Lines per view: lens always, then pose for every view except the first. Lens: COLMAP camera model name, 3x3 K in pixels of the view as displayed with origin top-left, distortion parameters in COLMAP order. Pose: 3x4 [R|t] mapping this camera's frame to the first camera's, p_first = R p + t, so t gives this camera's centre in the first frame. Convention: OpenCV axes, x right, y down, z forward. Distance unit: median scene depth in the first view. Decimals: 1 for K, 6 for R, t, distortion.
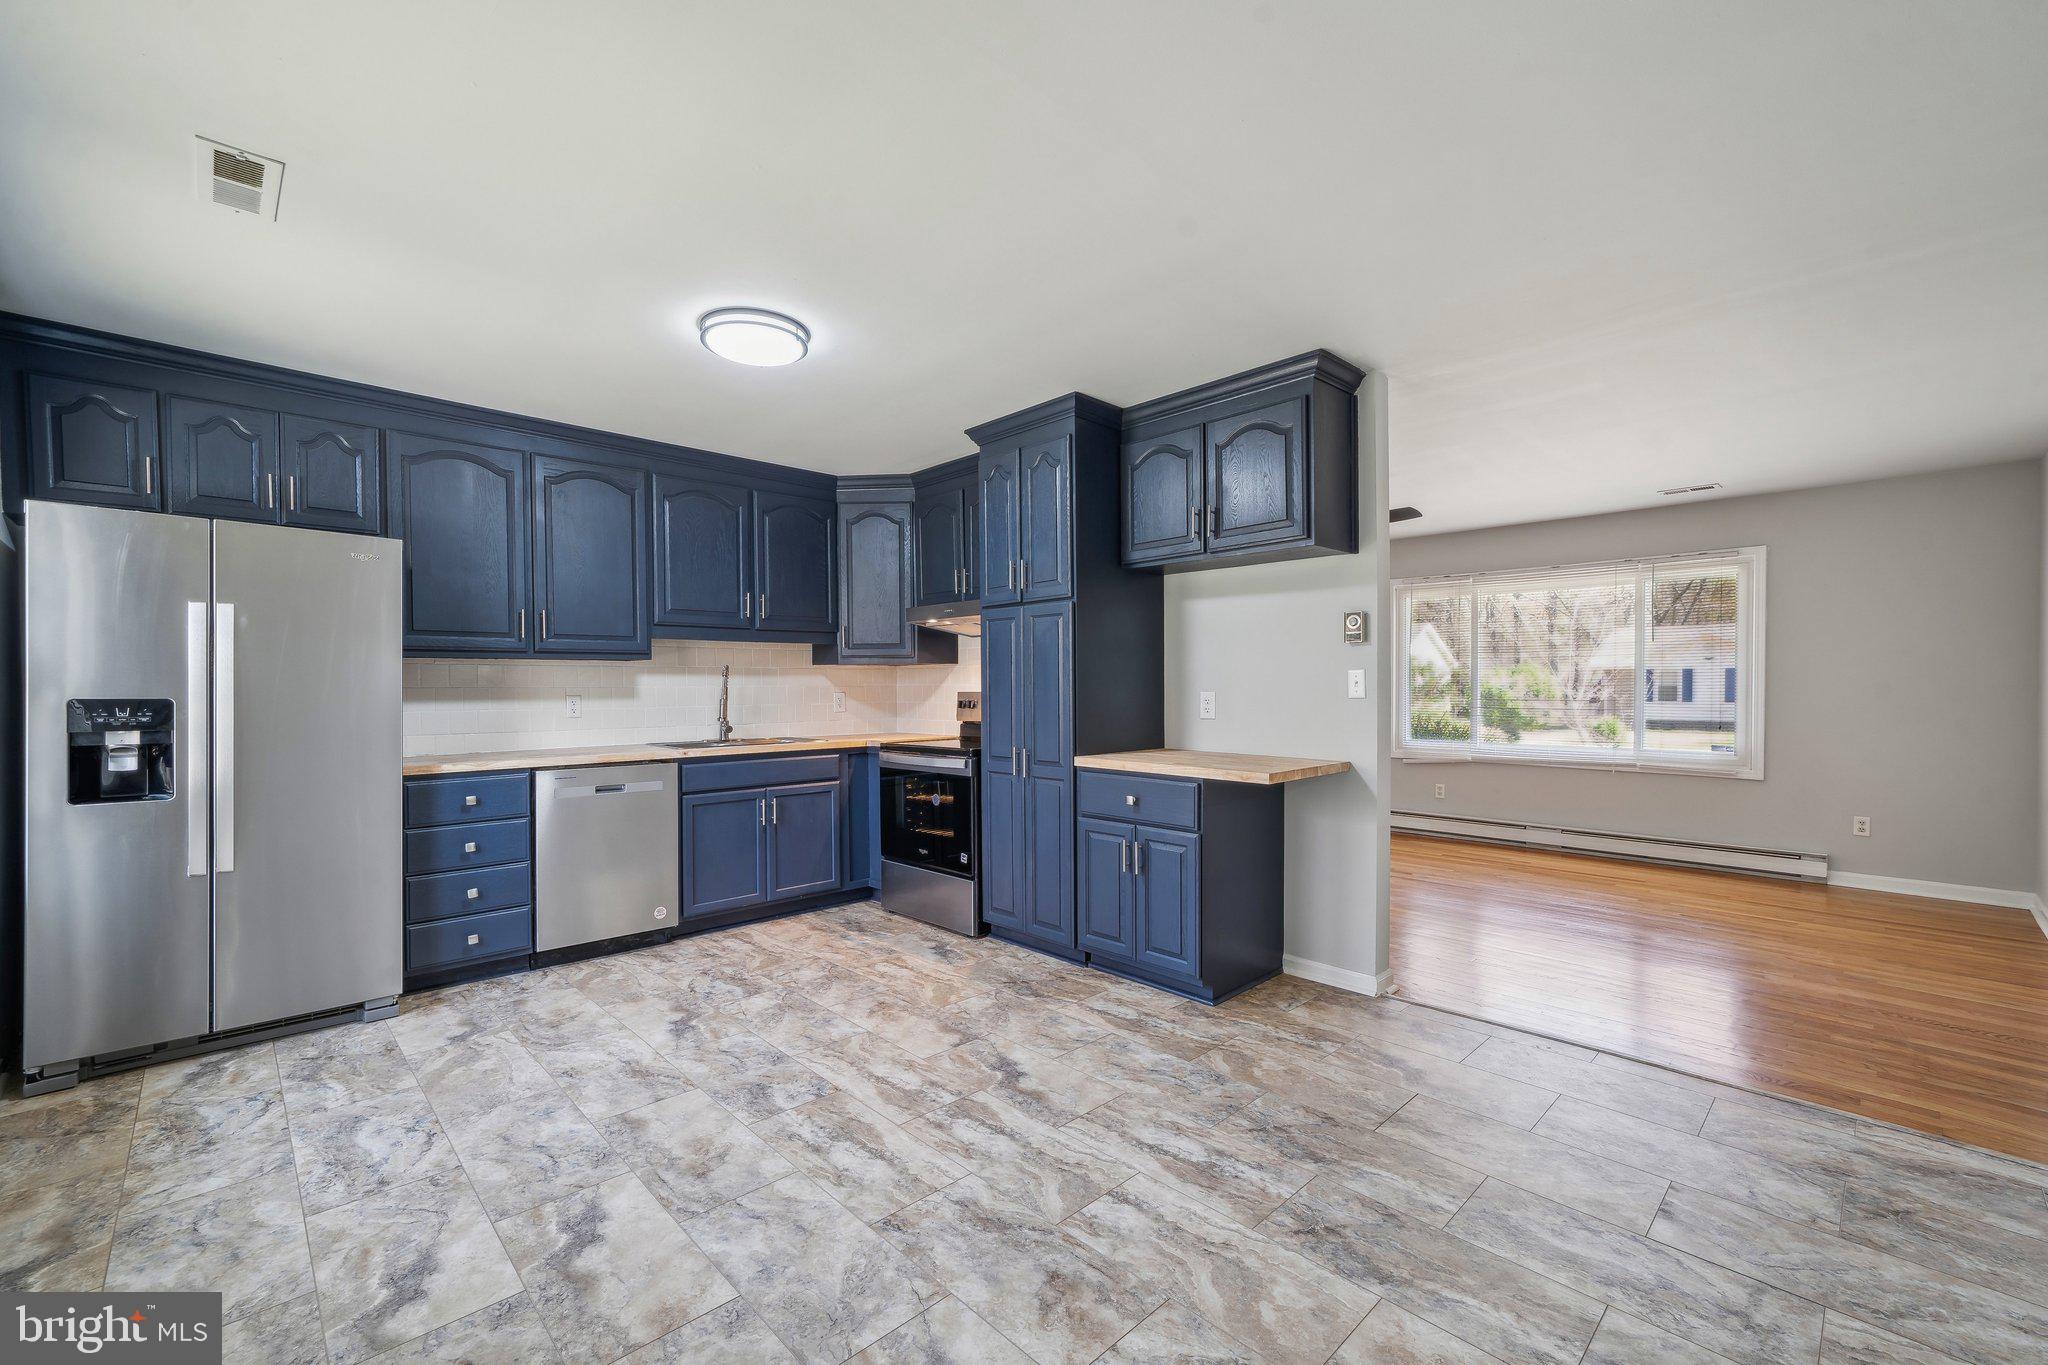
lens RADIAL K [[846.0, 0, 1016.7], [0, 846.0, 695.3], [0, 0, 1]] dist [-0.000571, 0.000425]
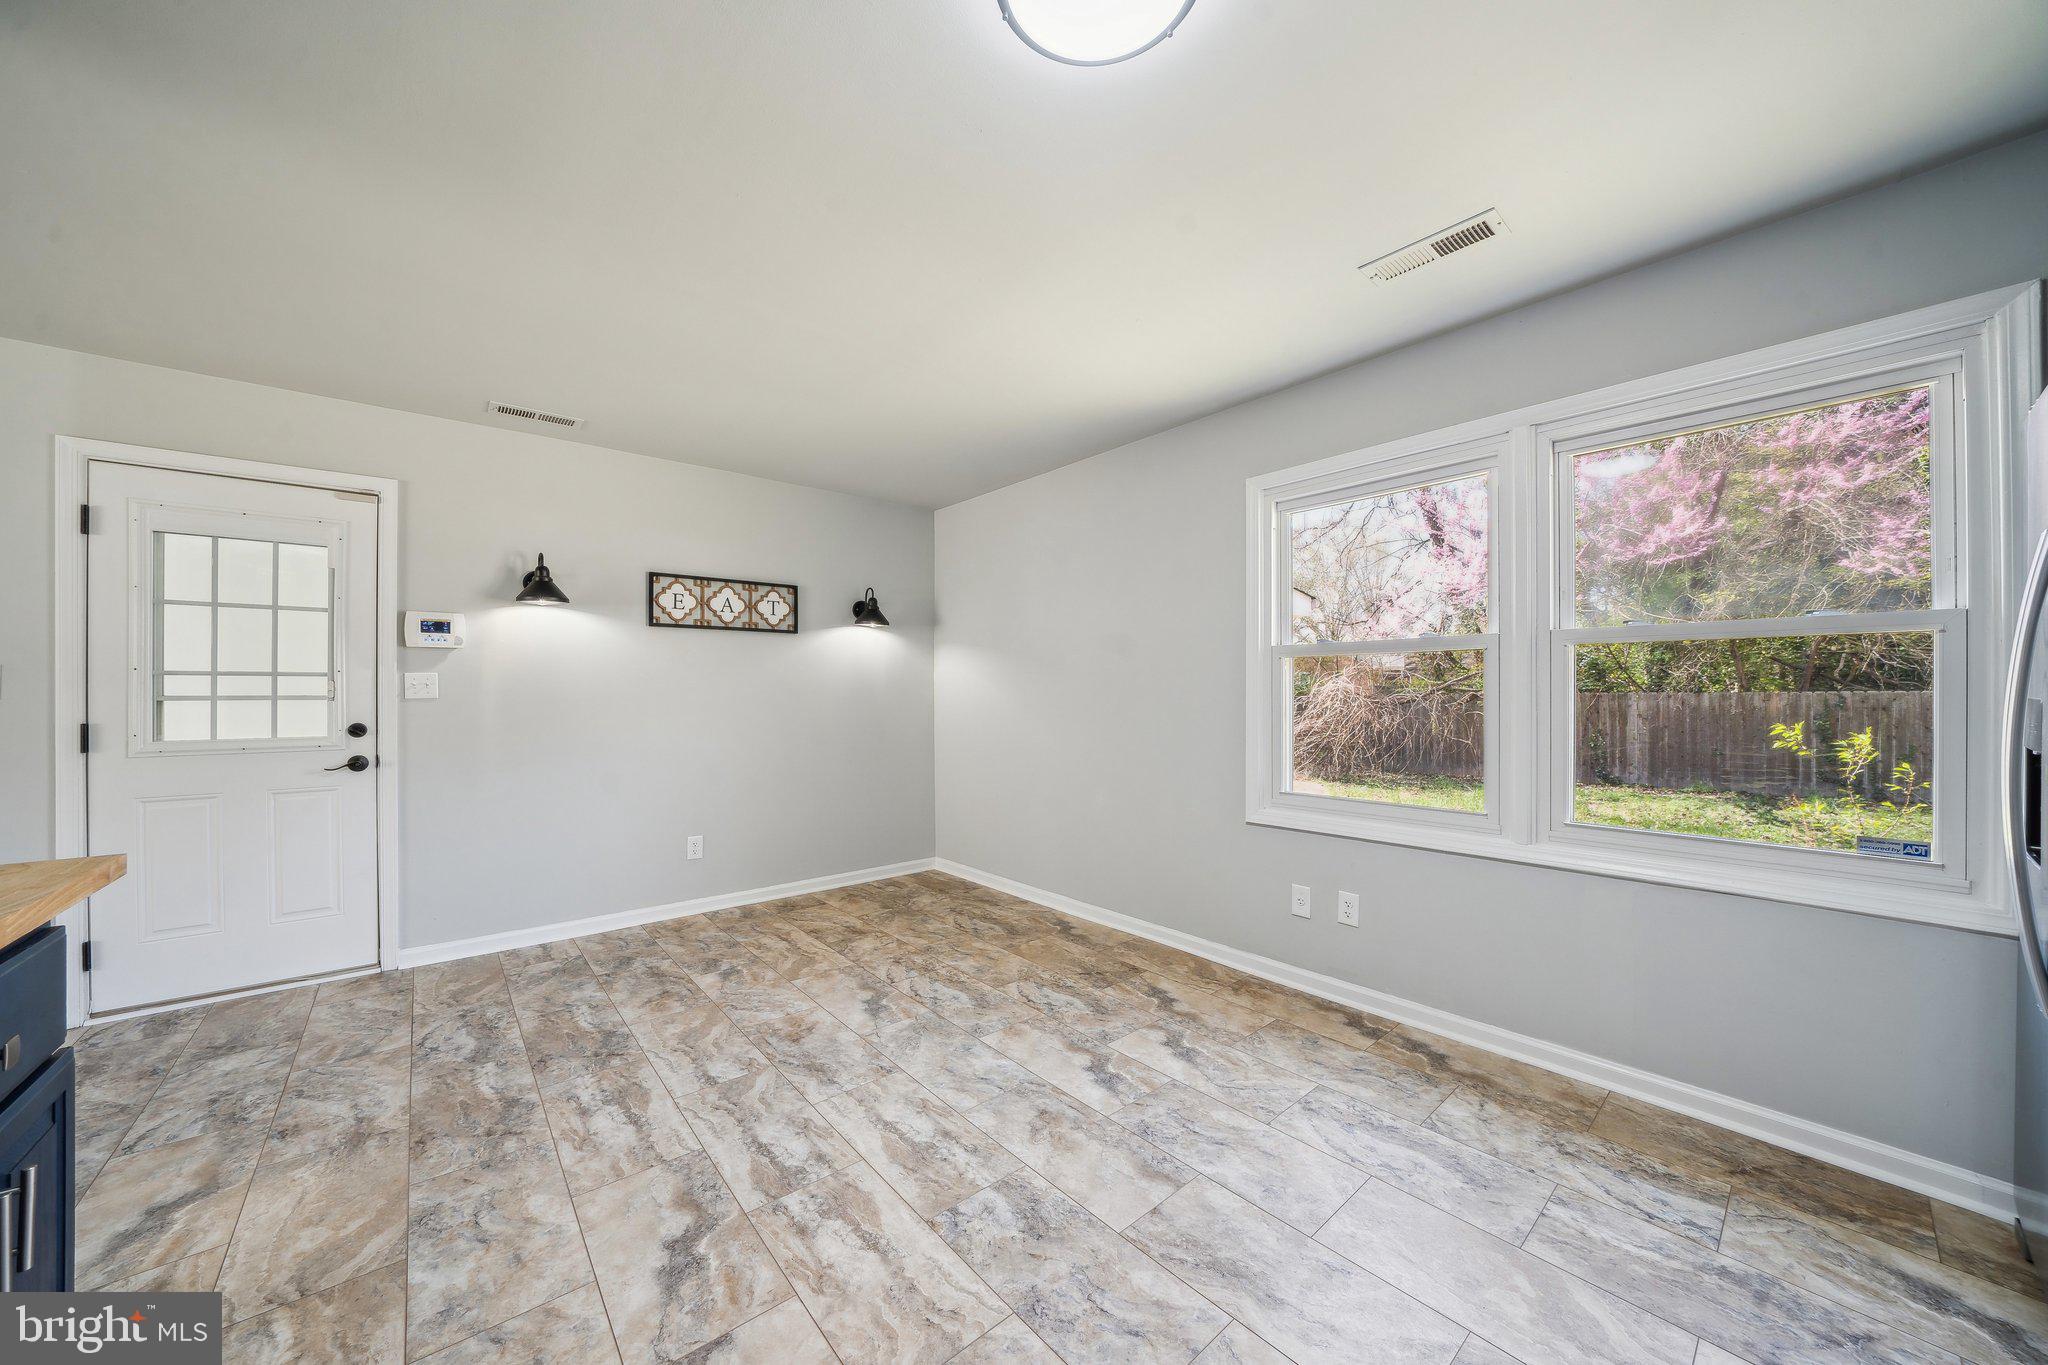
lens RADIAL K [[712.6, 0, 1014.1], [0, 712.6, 690.5], [0, 0, 1]] dist [-0.028255, 0.003554]
pose [[-0.998091, 0.004827, 0.061572, -0.243574], [0.005265, 0.999962, 0.006940, -0.008072], [-0.061536, 0.007251, -0.998079, 1.205020]]
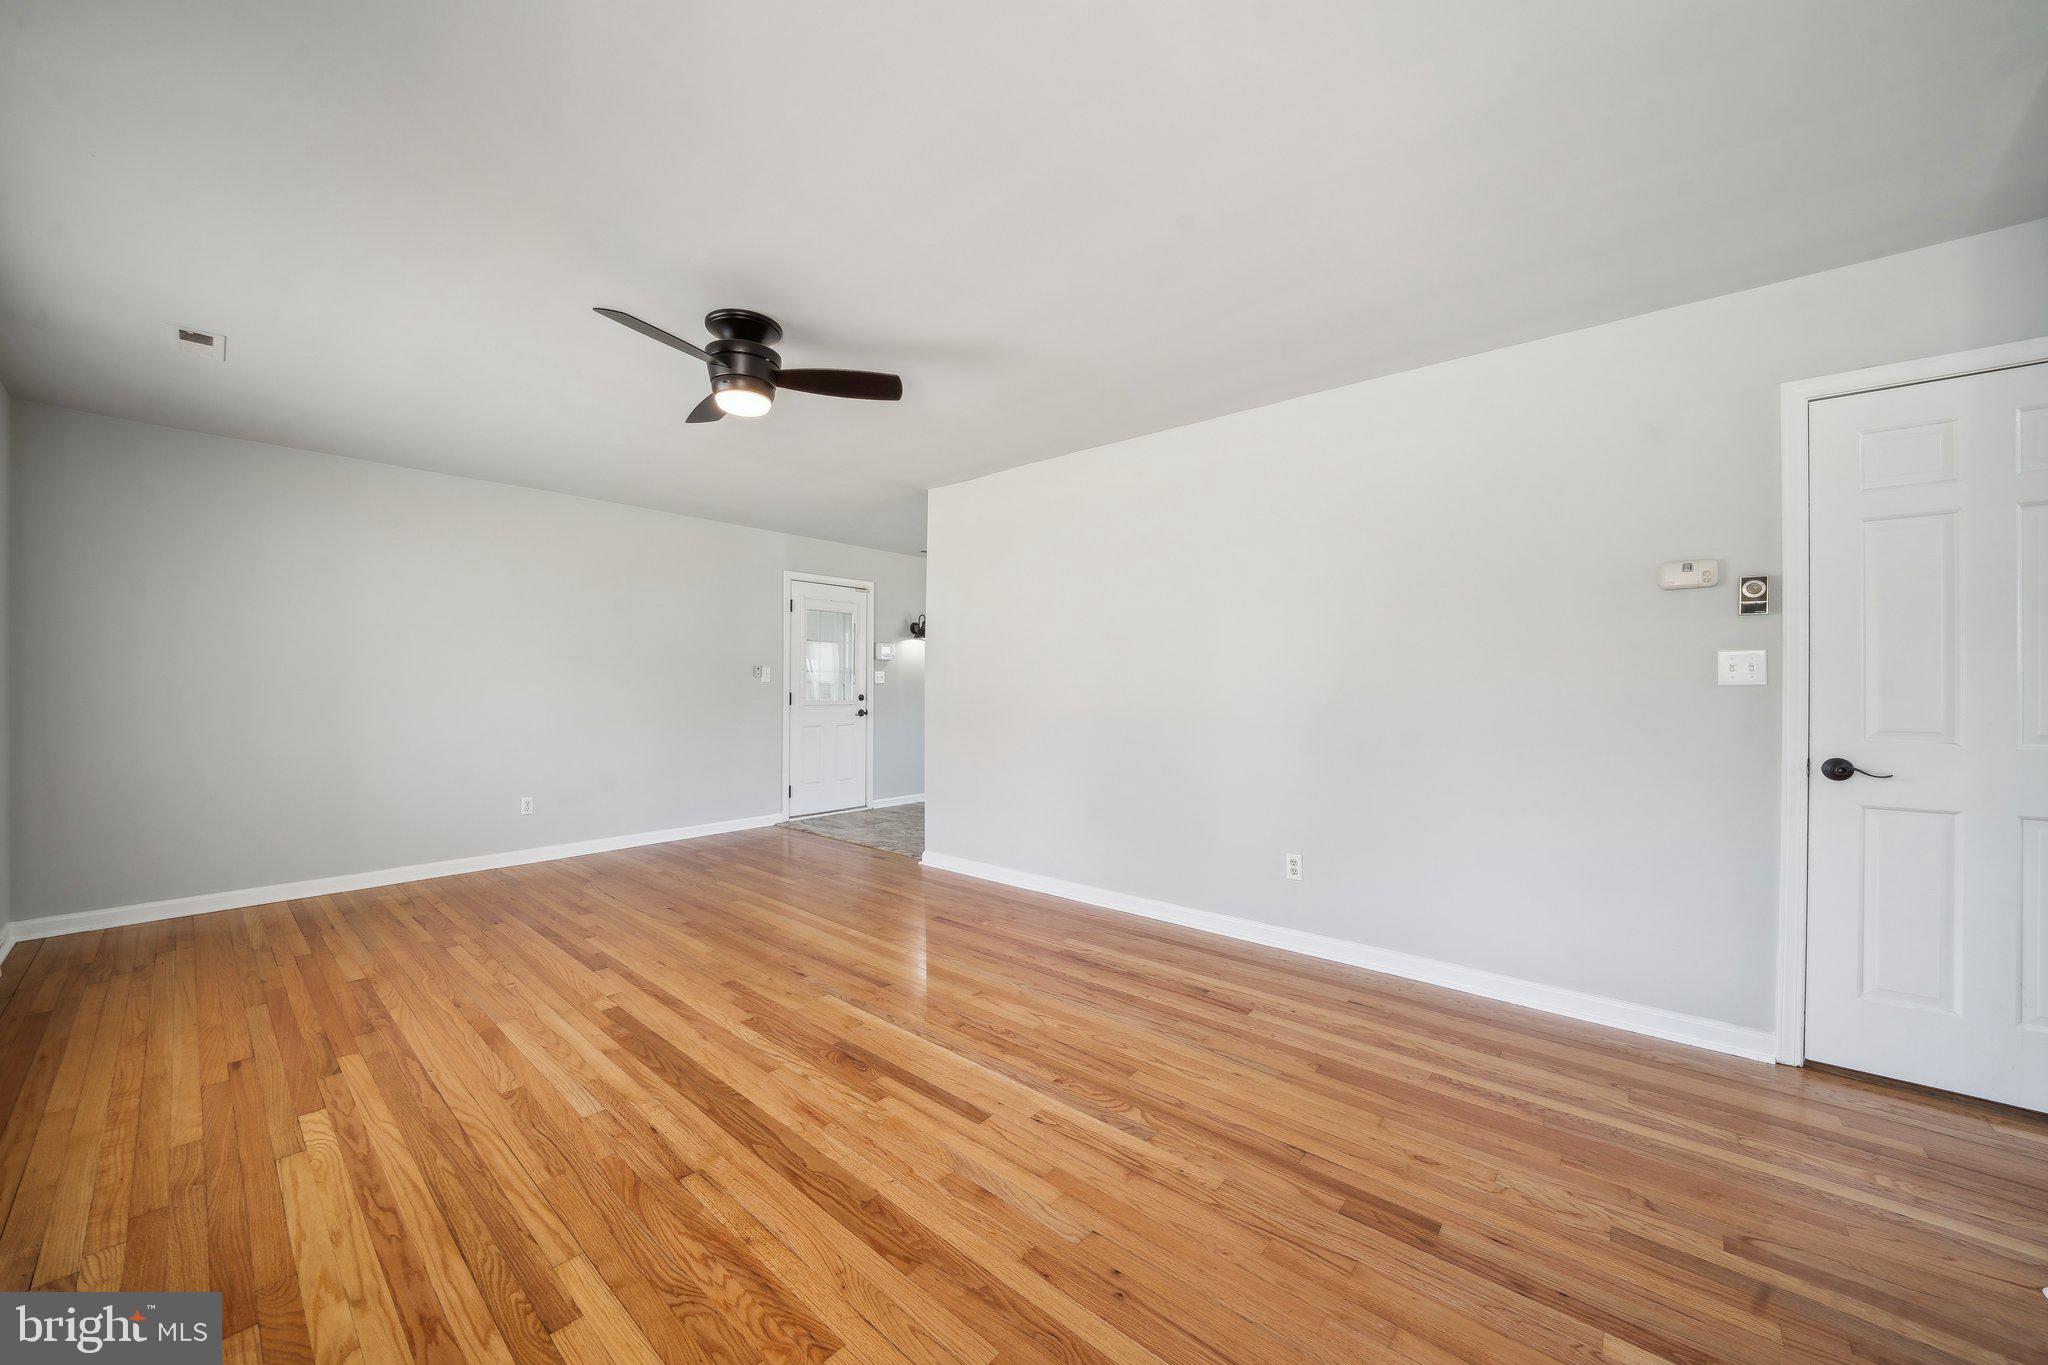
lens RADIAL K [[734.9, 0, 1013.1], [0, 734.9, 684.8], [0, 0, 1]] dist [-0.017695, 0.000308]
pose [[-0.995412, -0.001887, -0.095664, 0.409997], [-0.002565, 0.999972, 0.006967, -0.006759], [0.095648, 0.007180, -0.995389, 2.416748]]
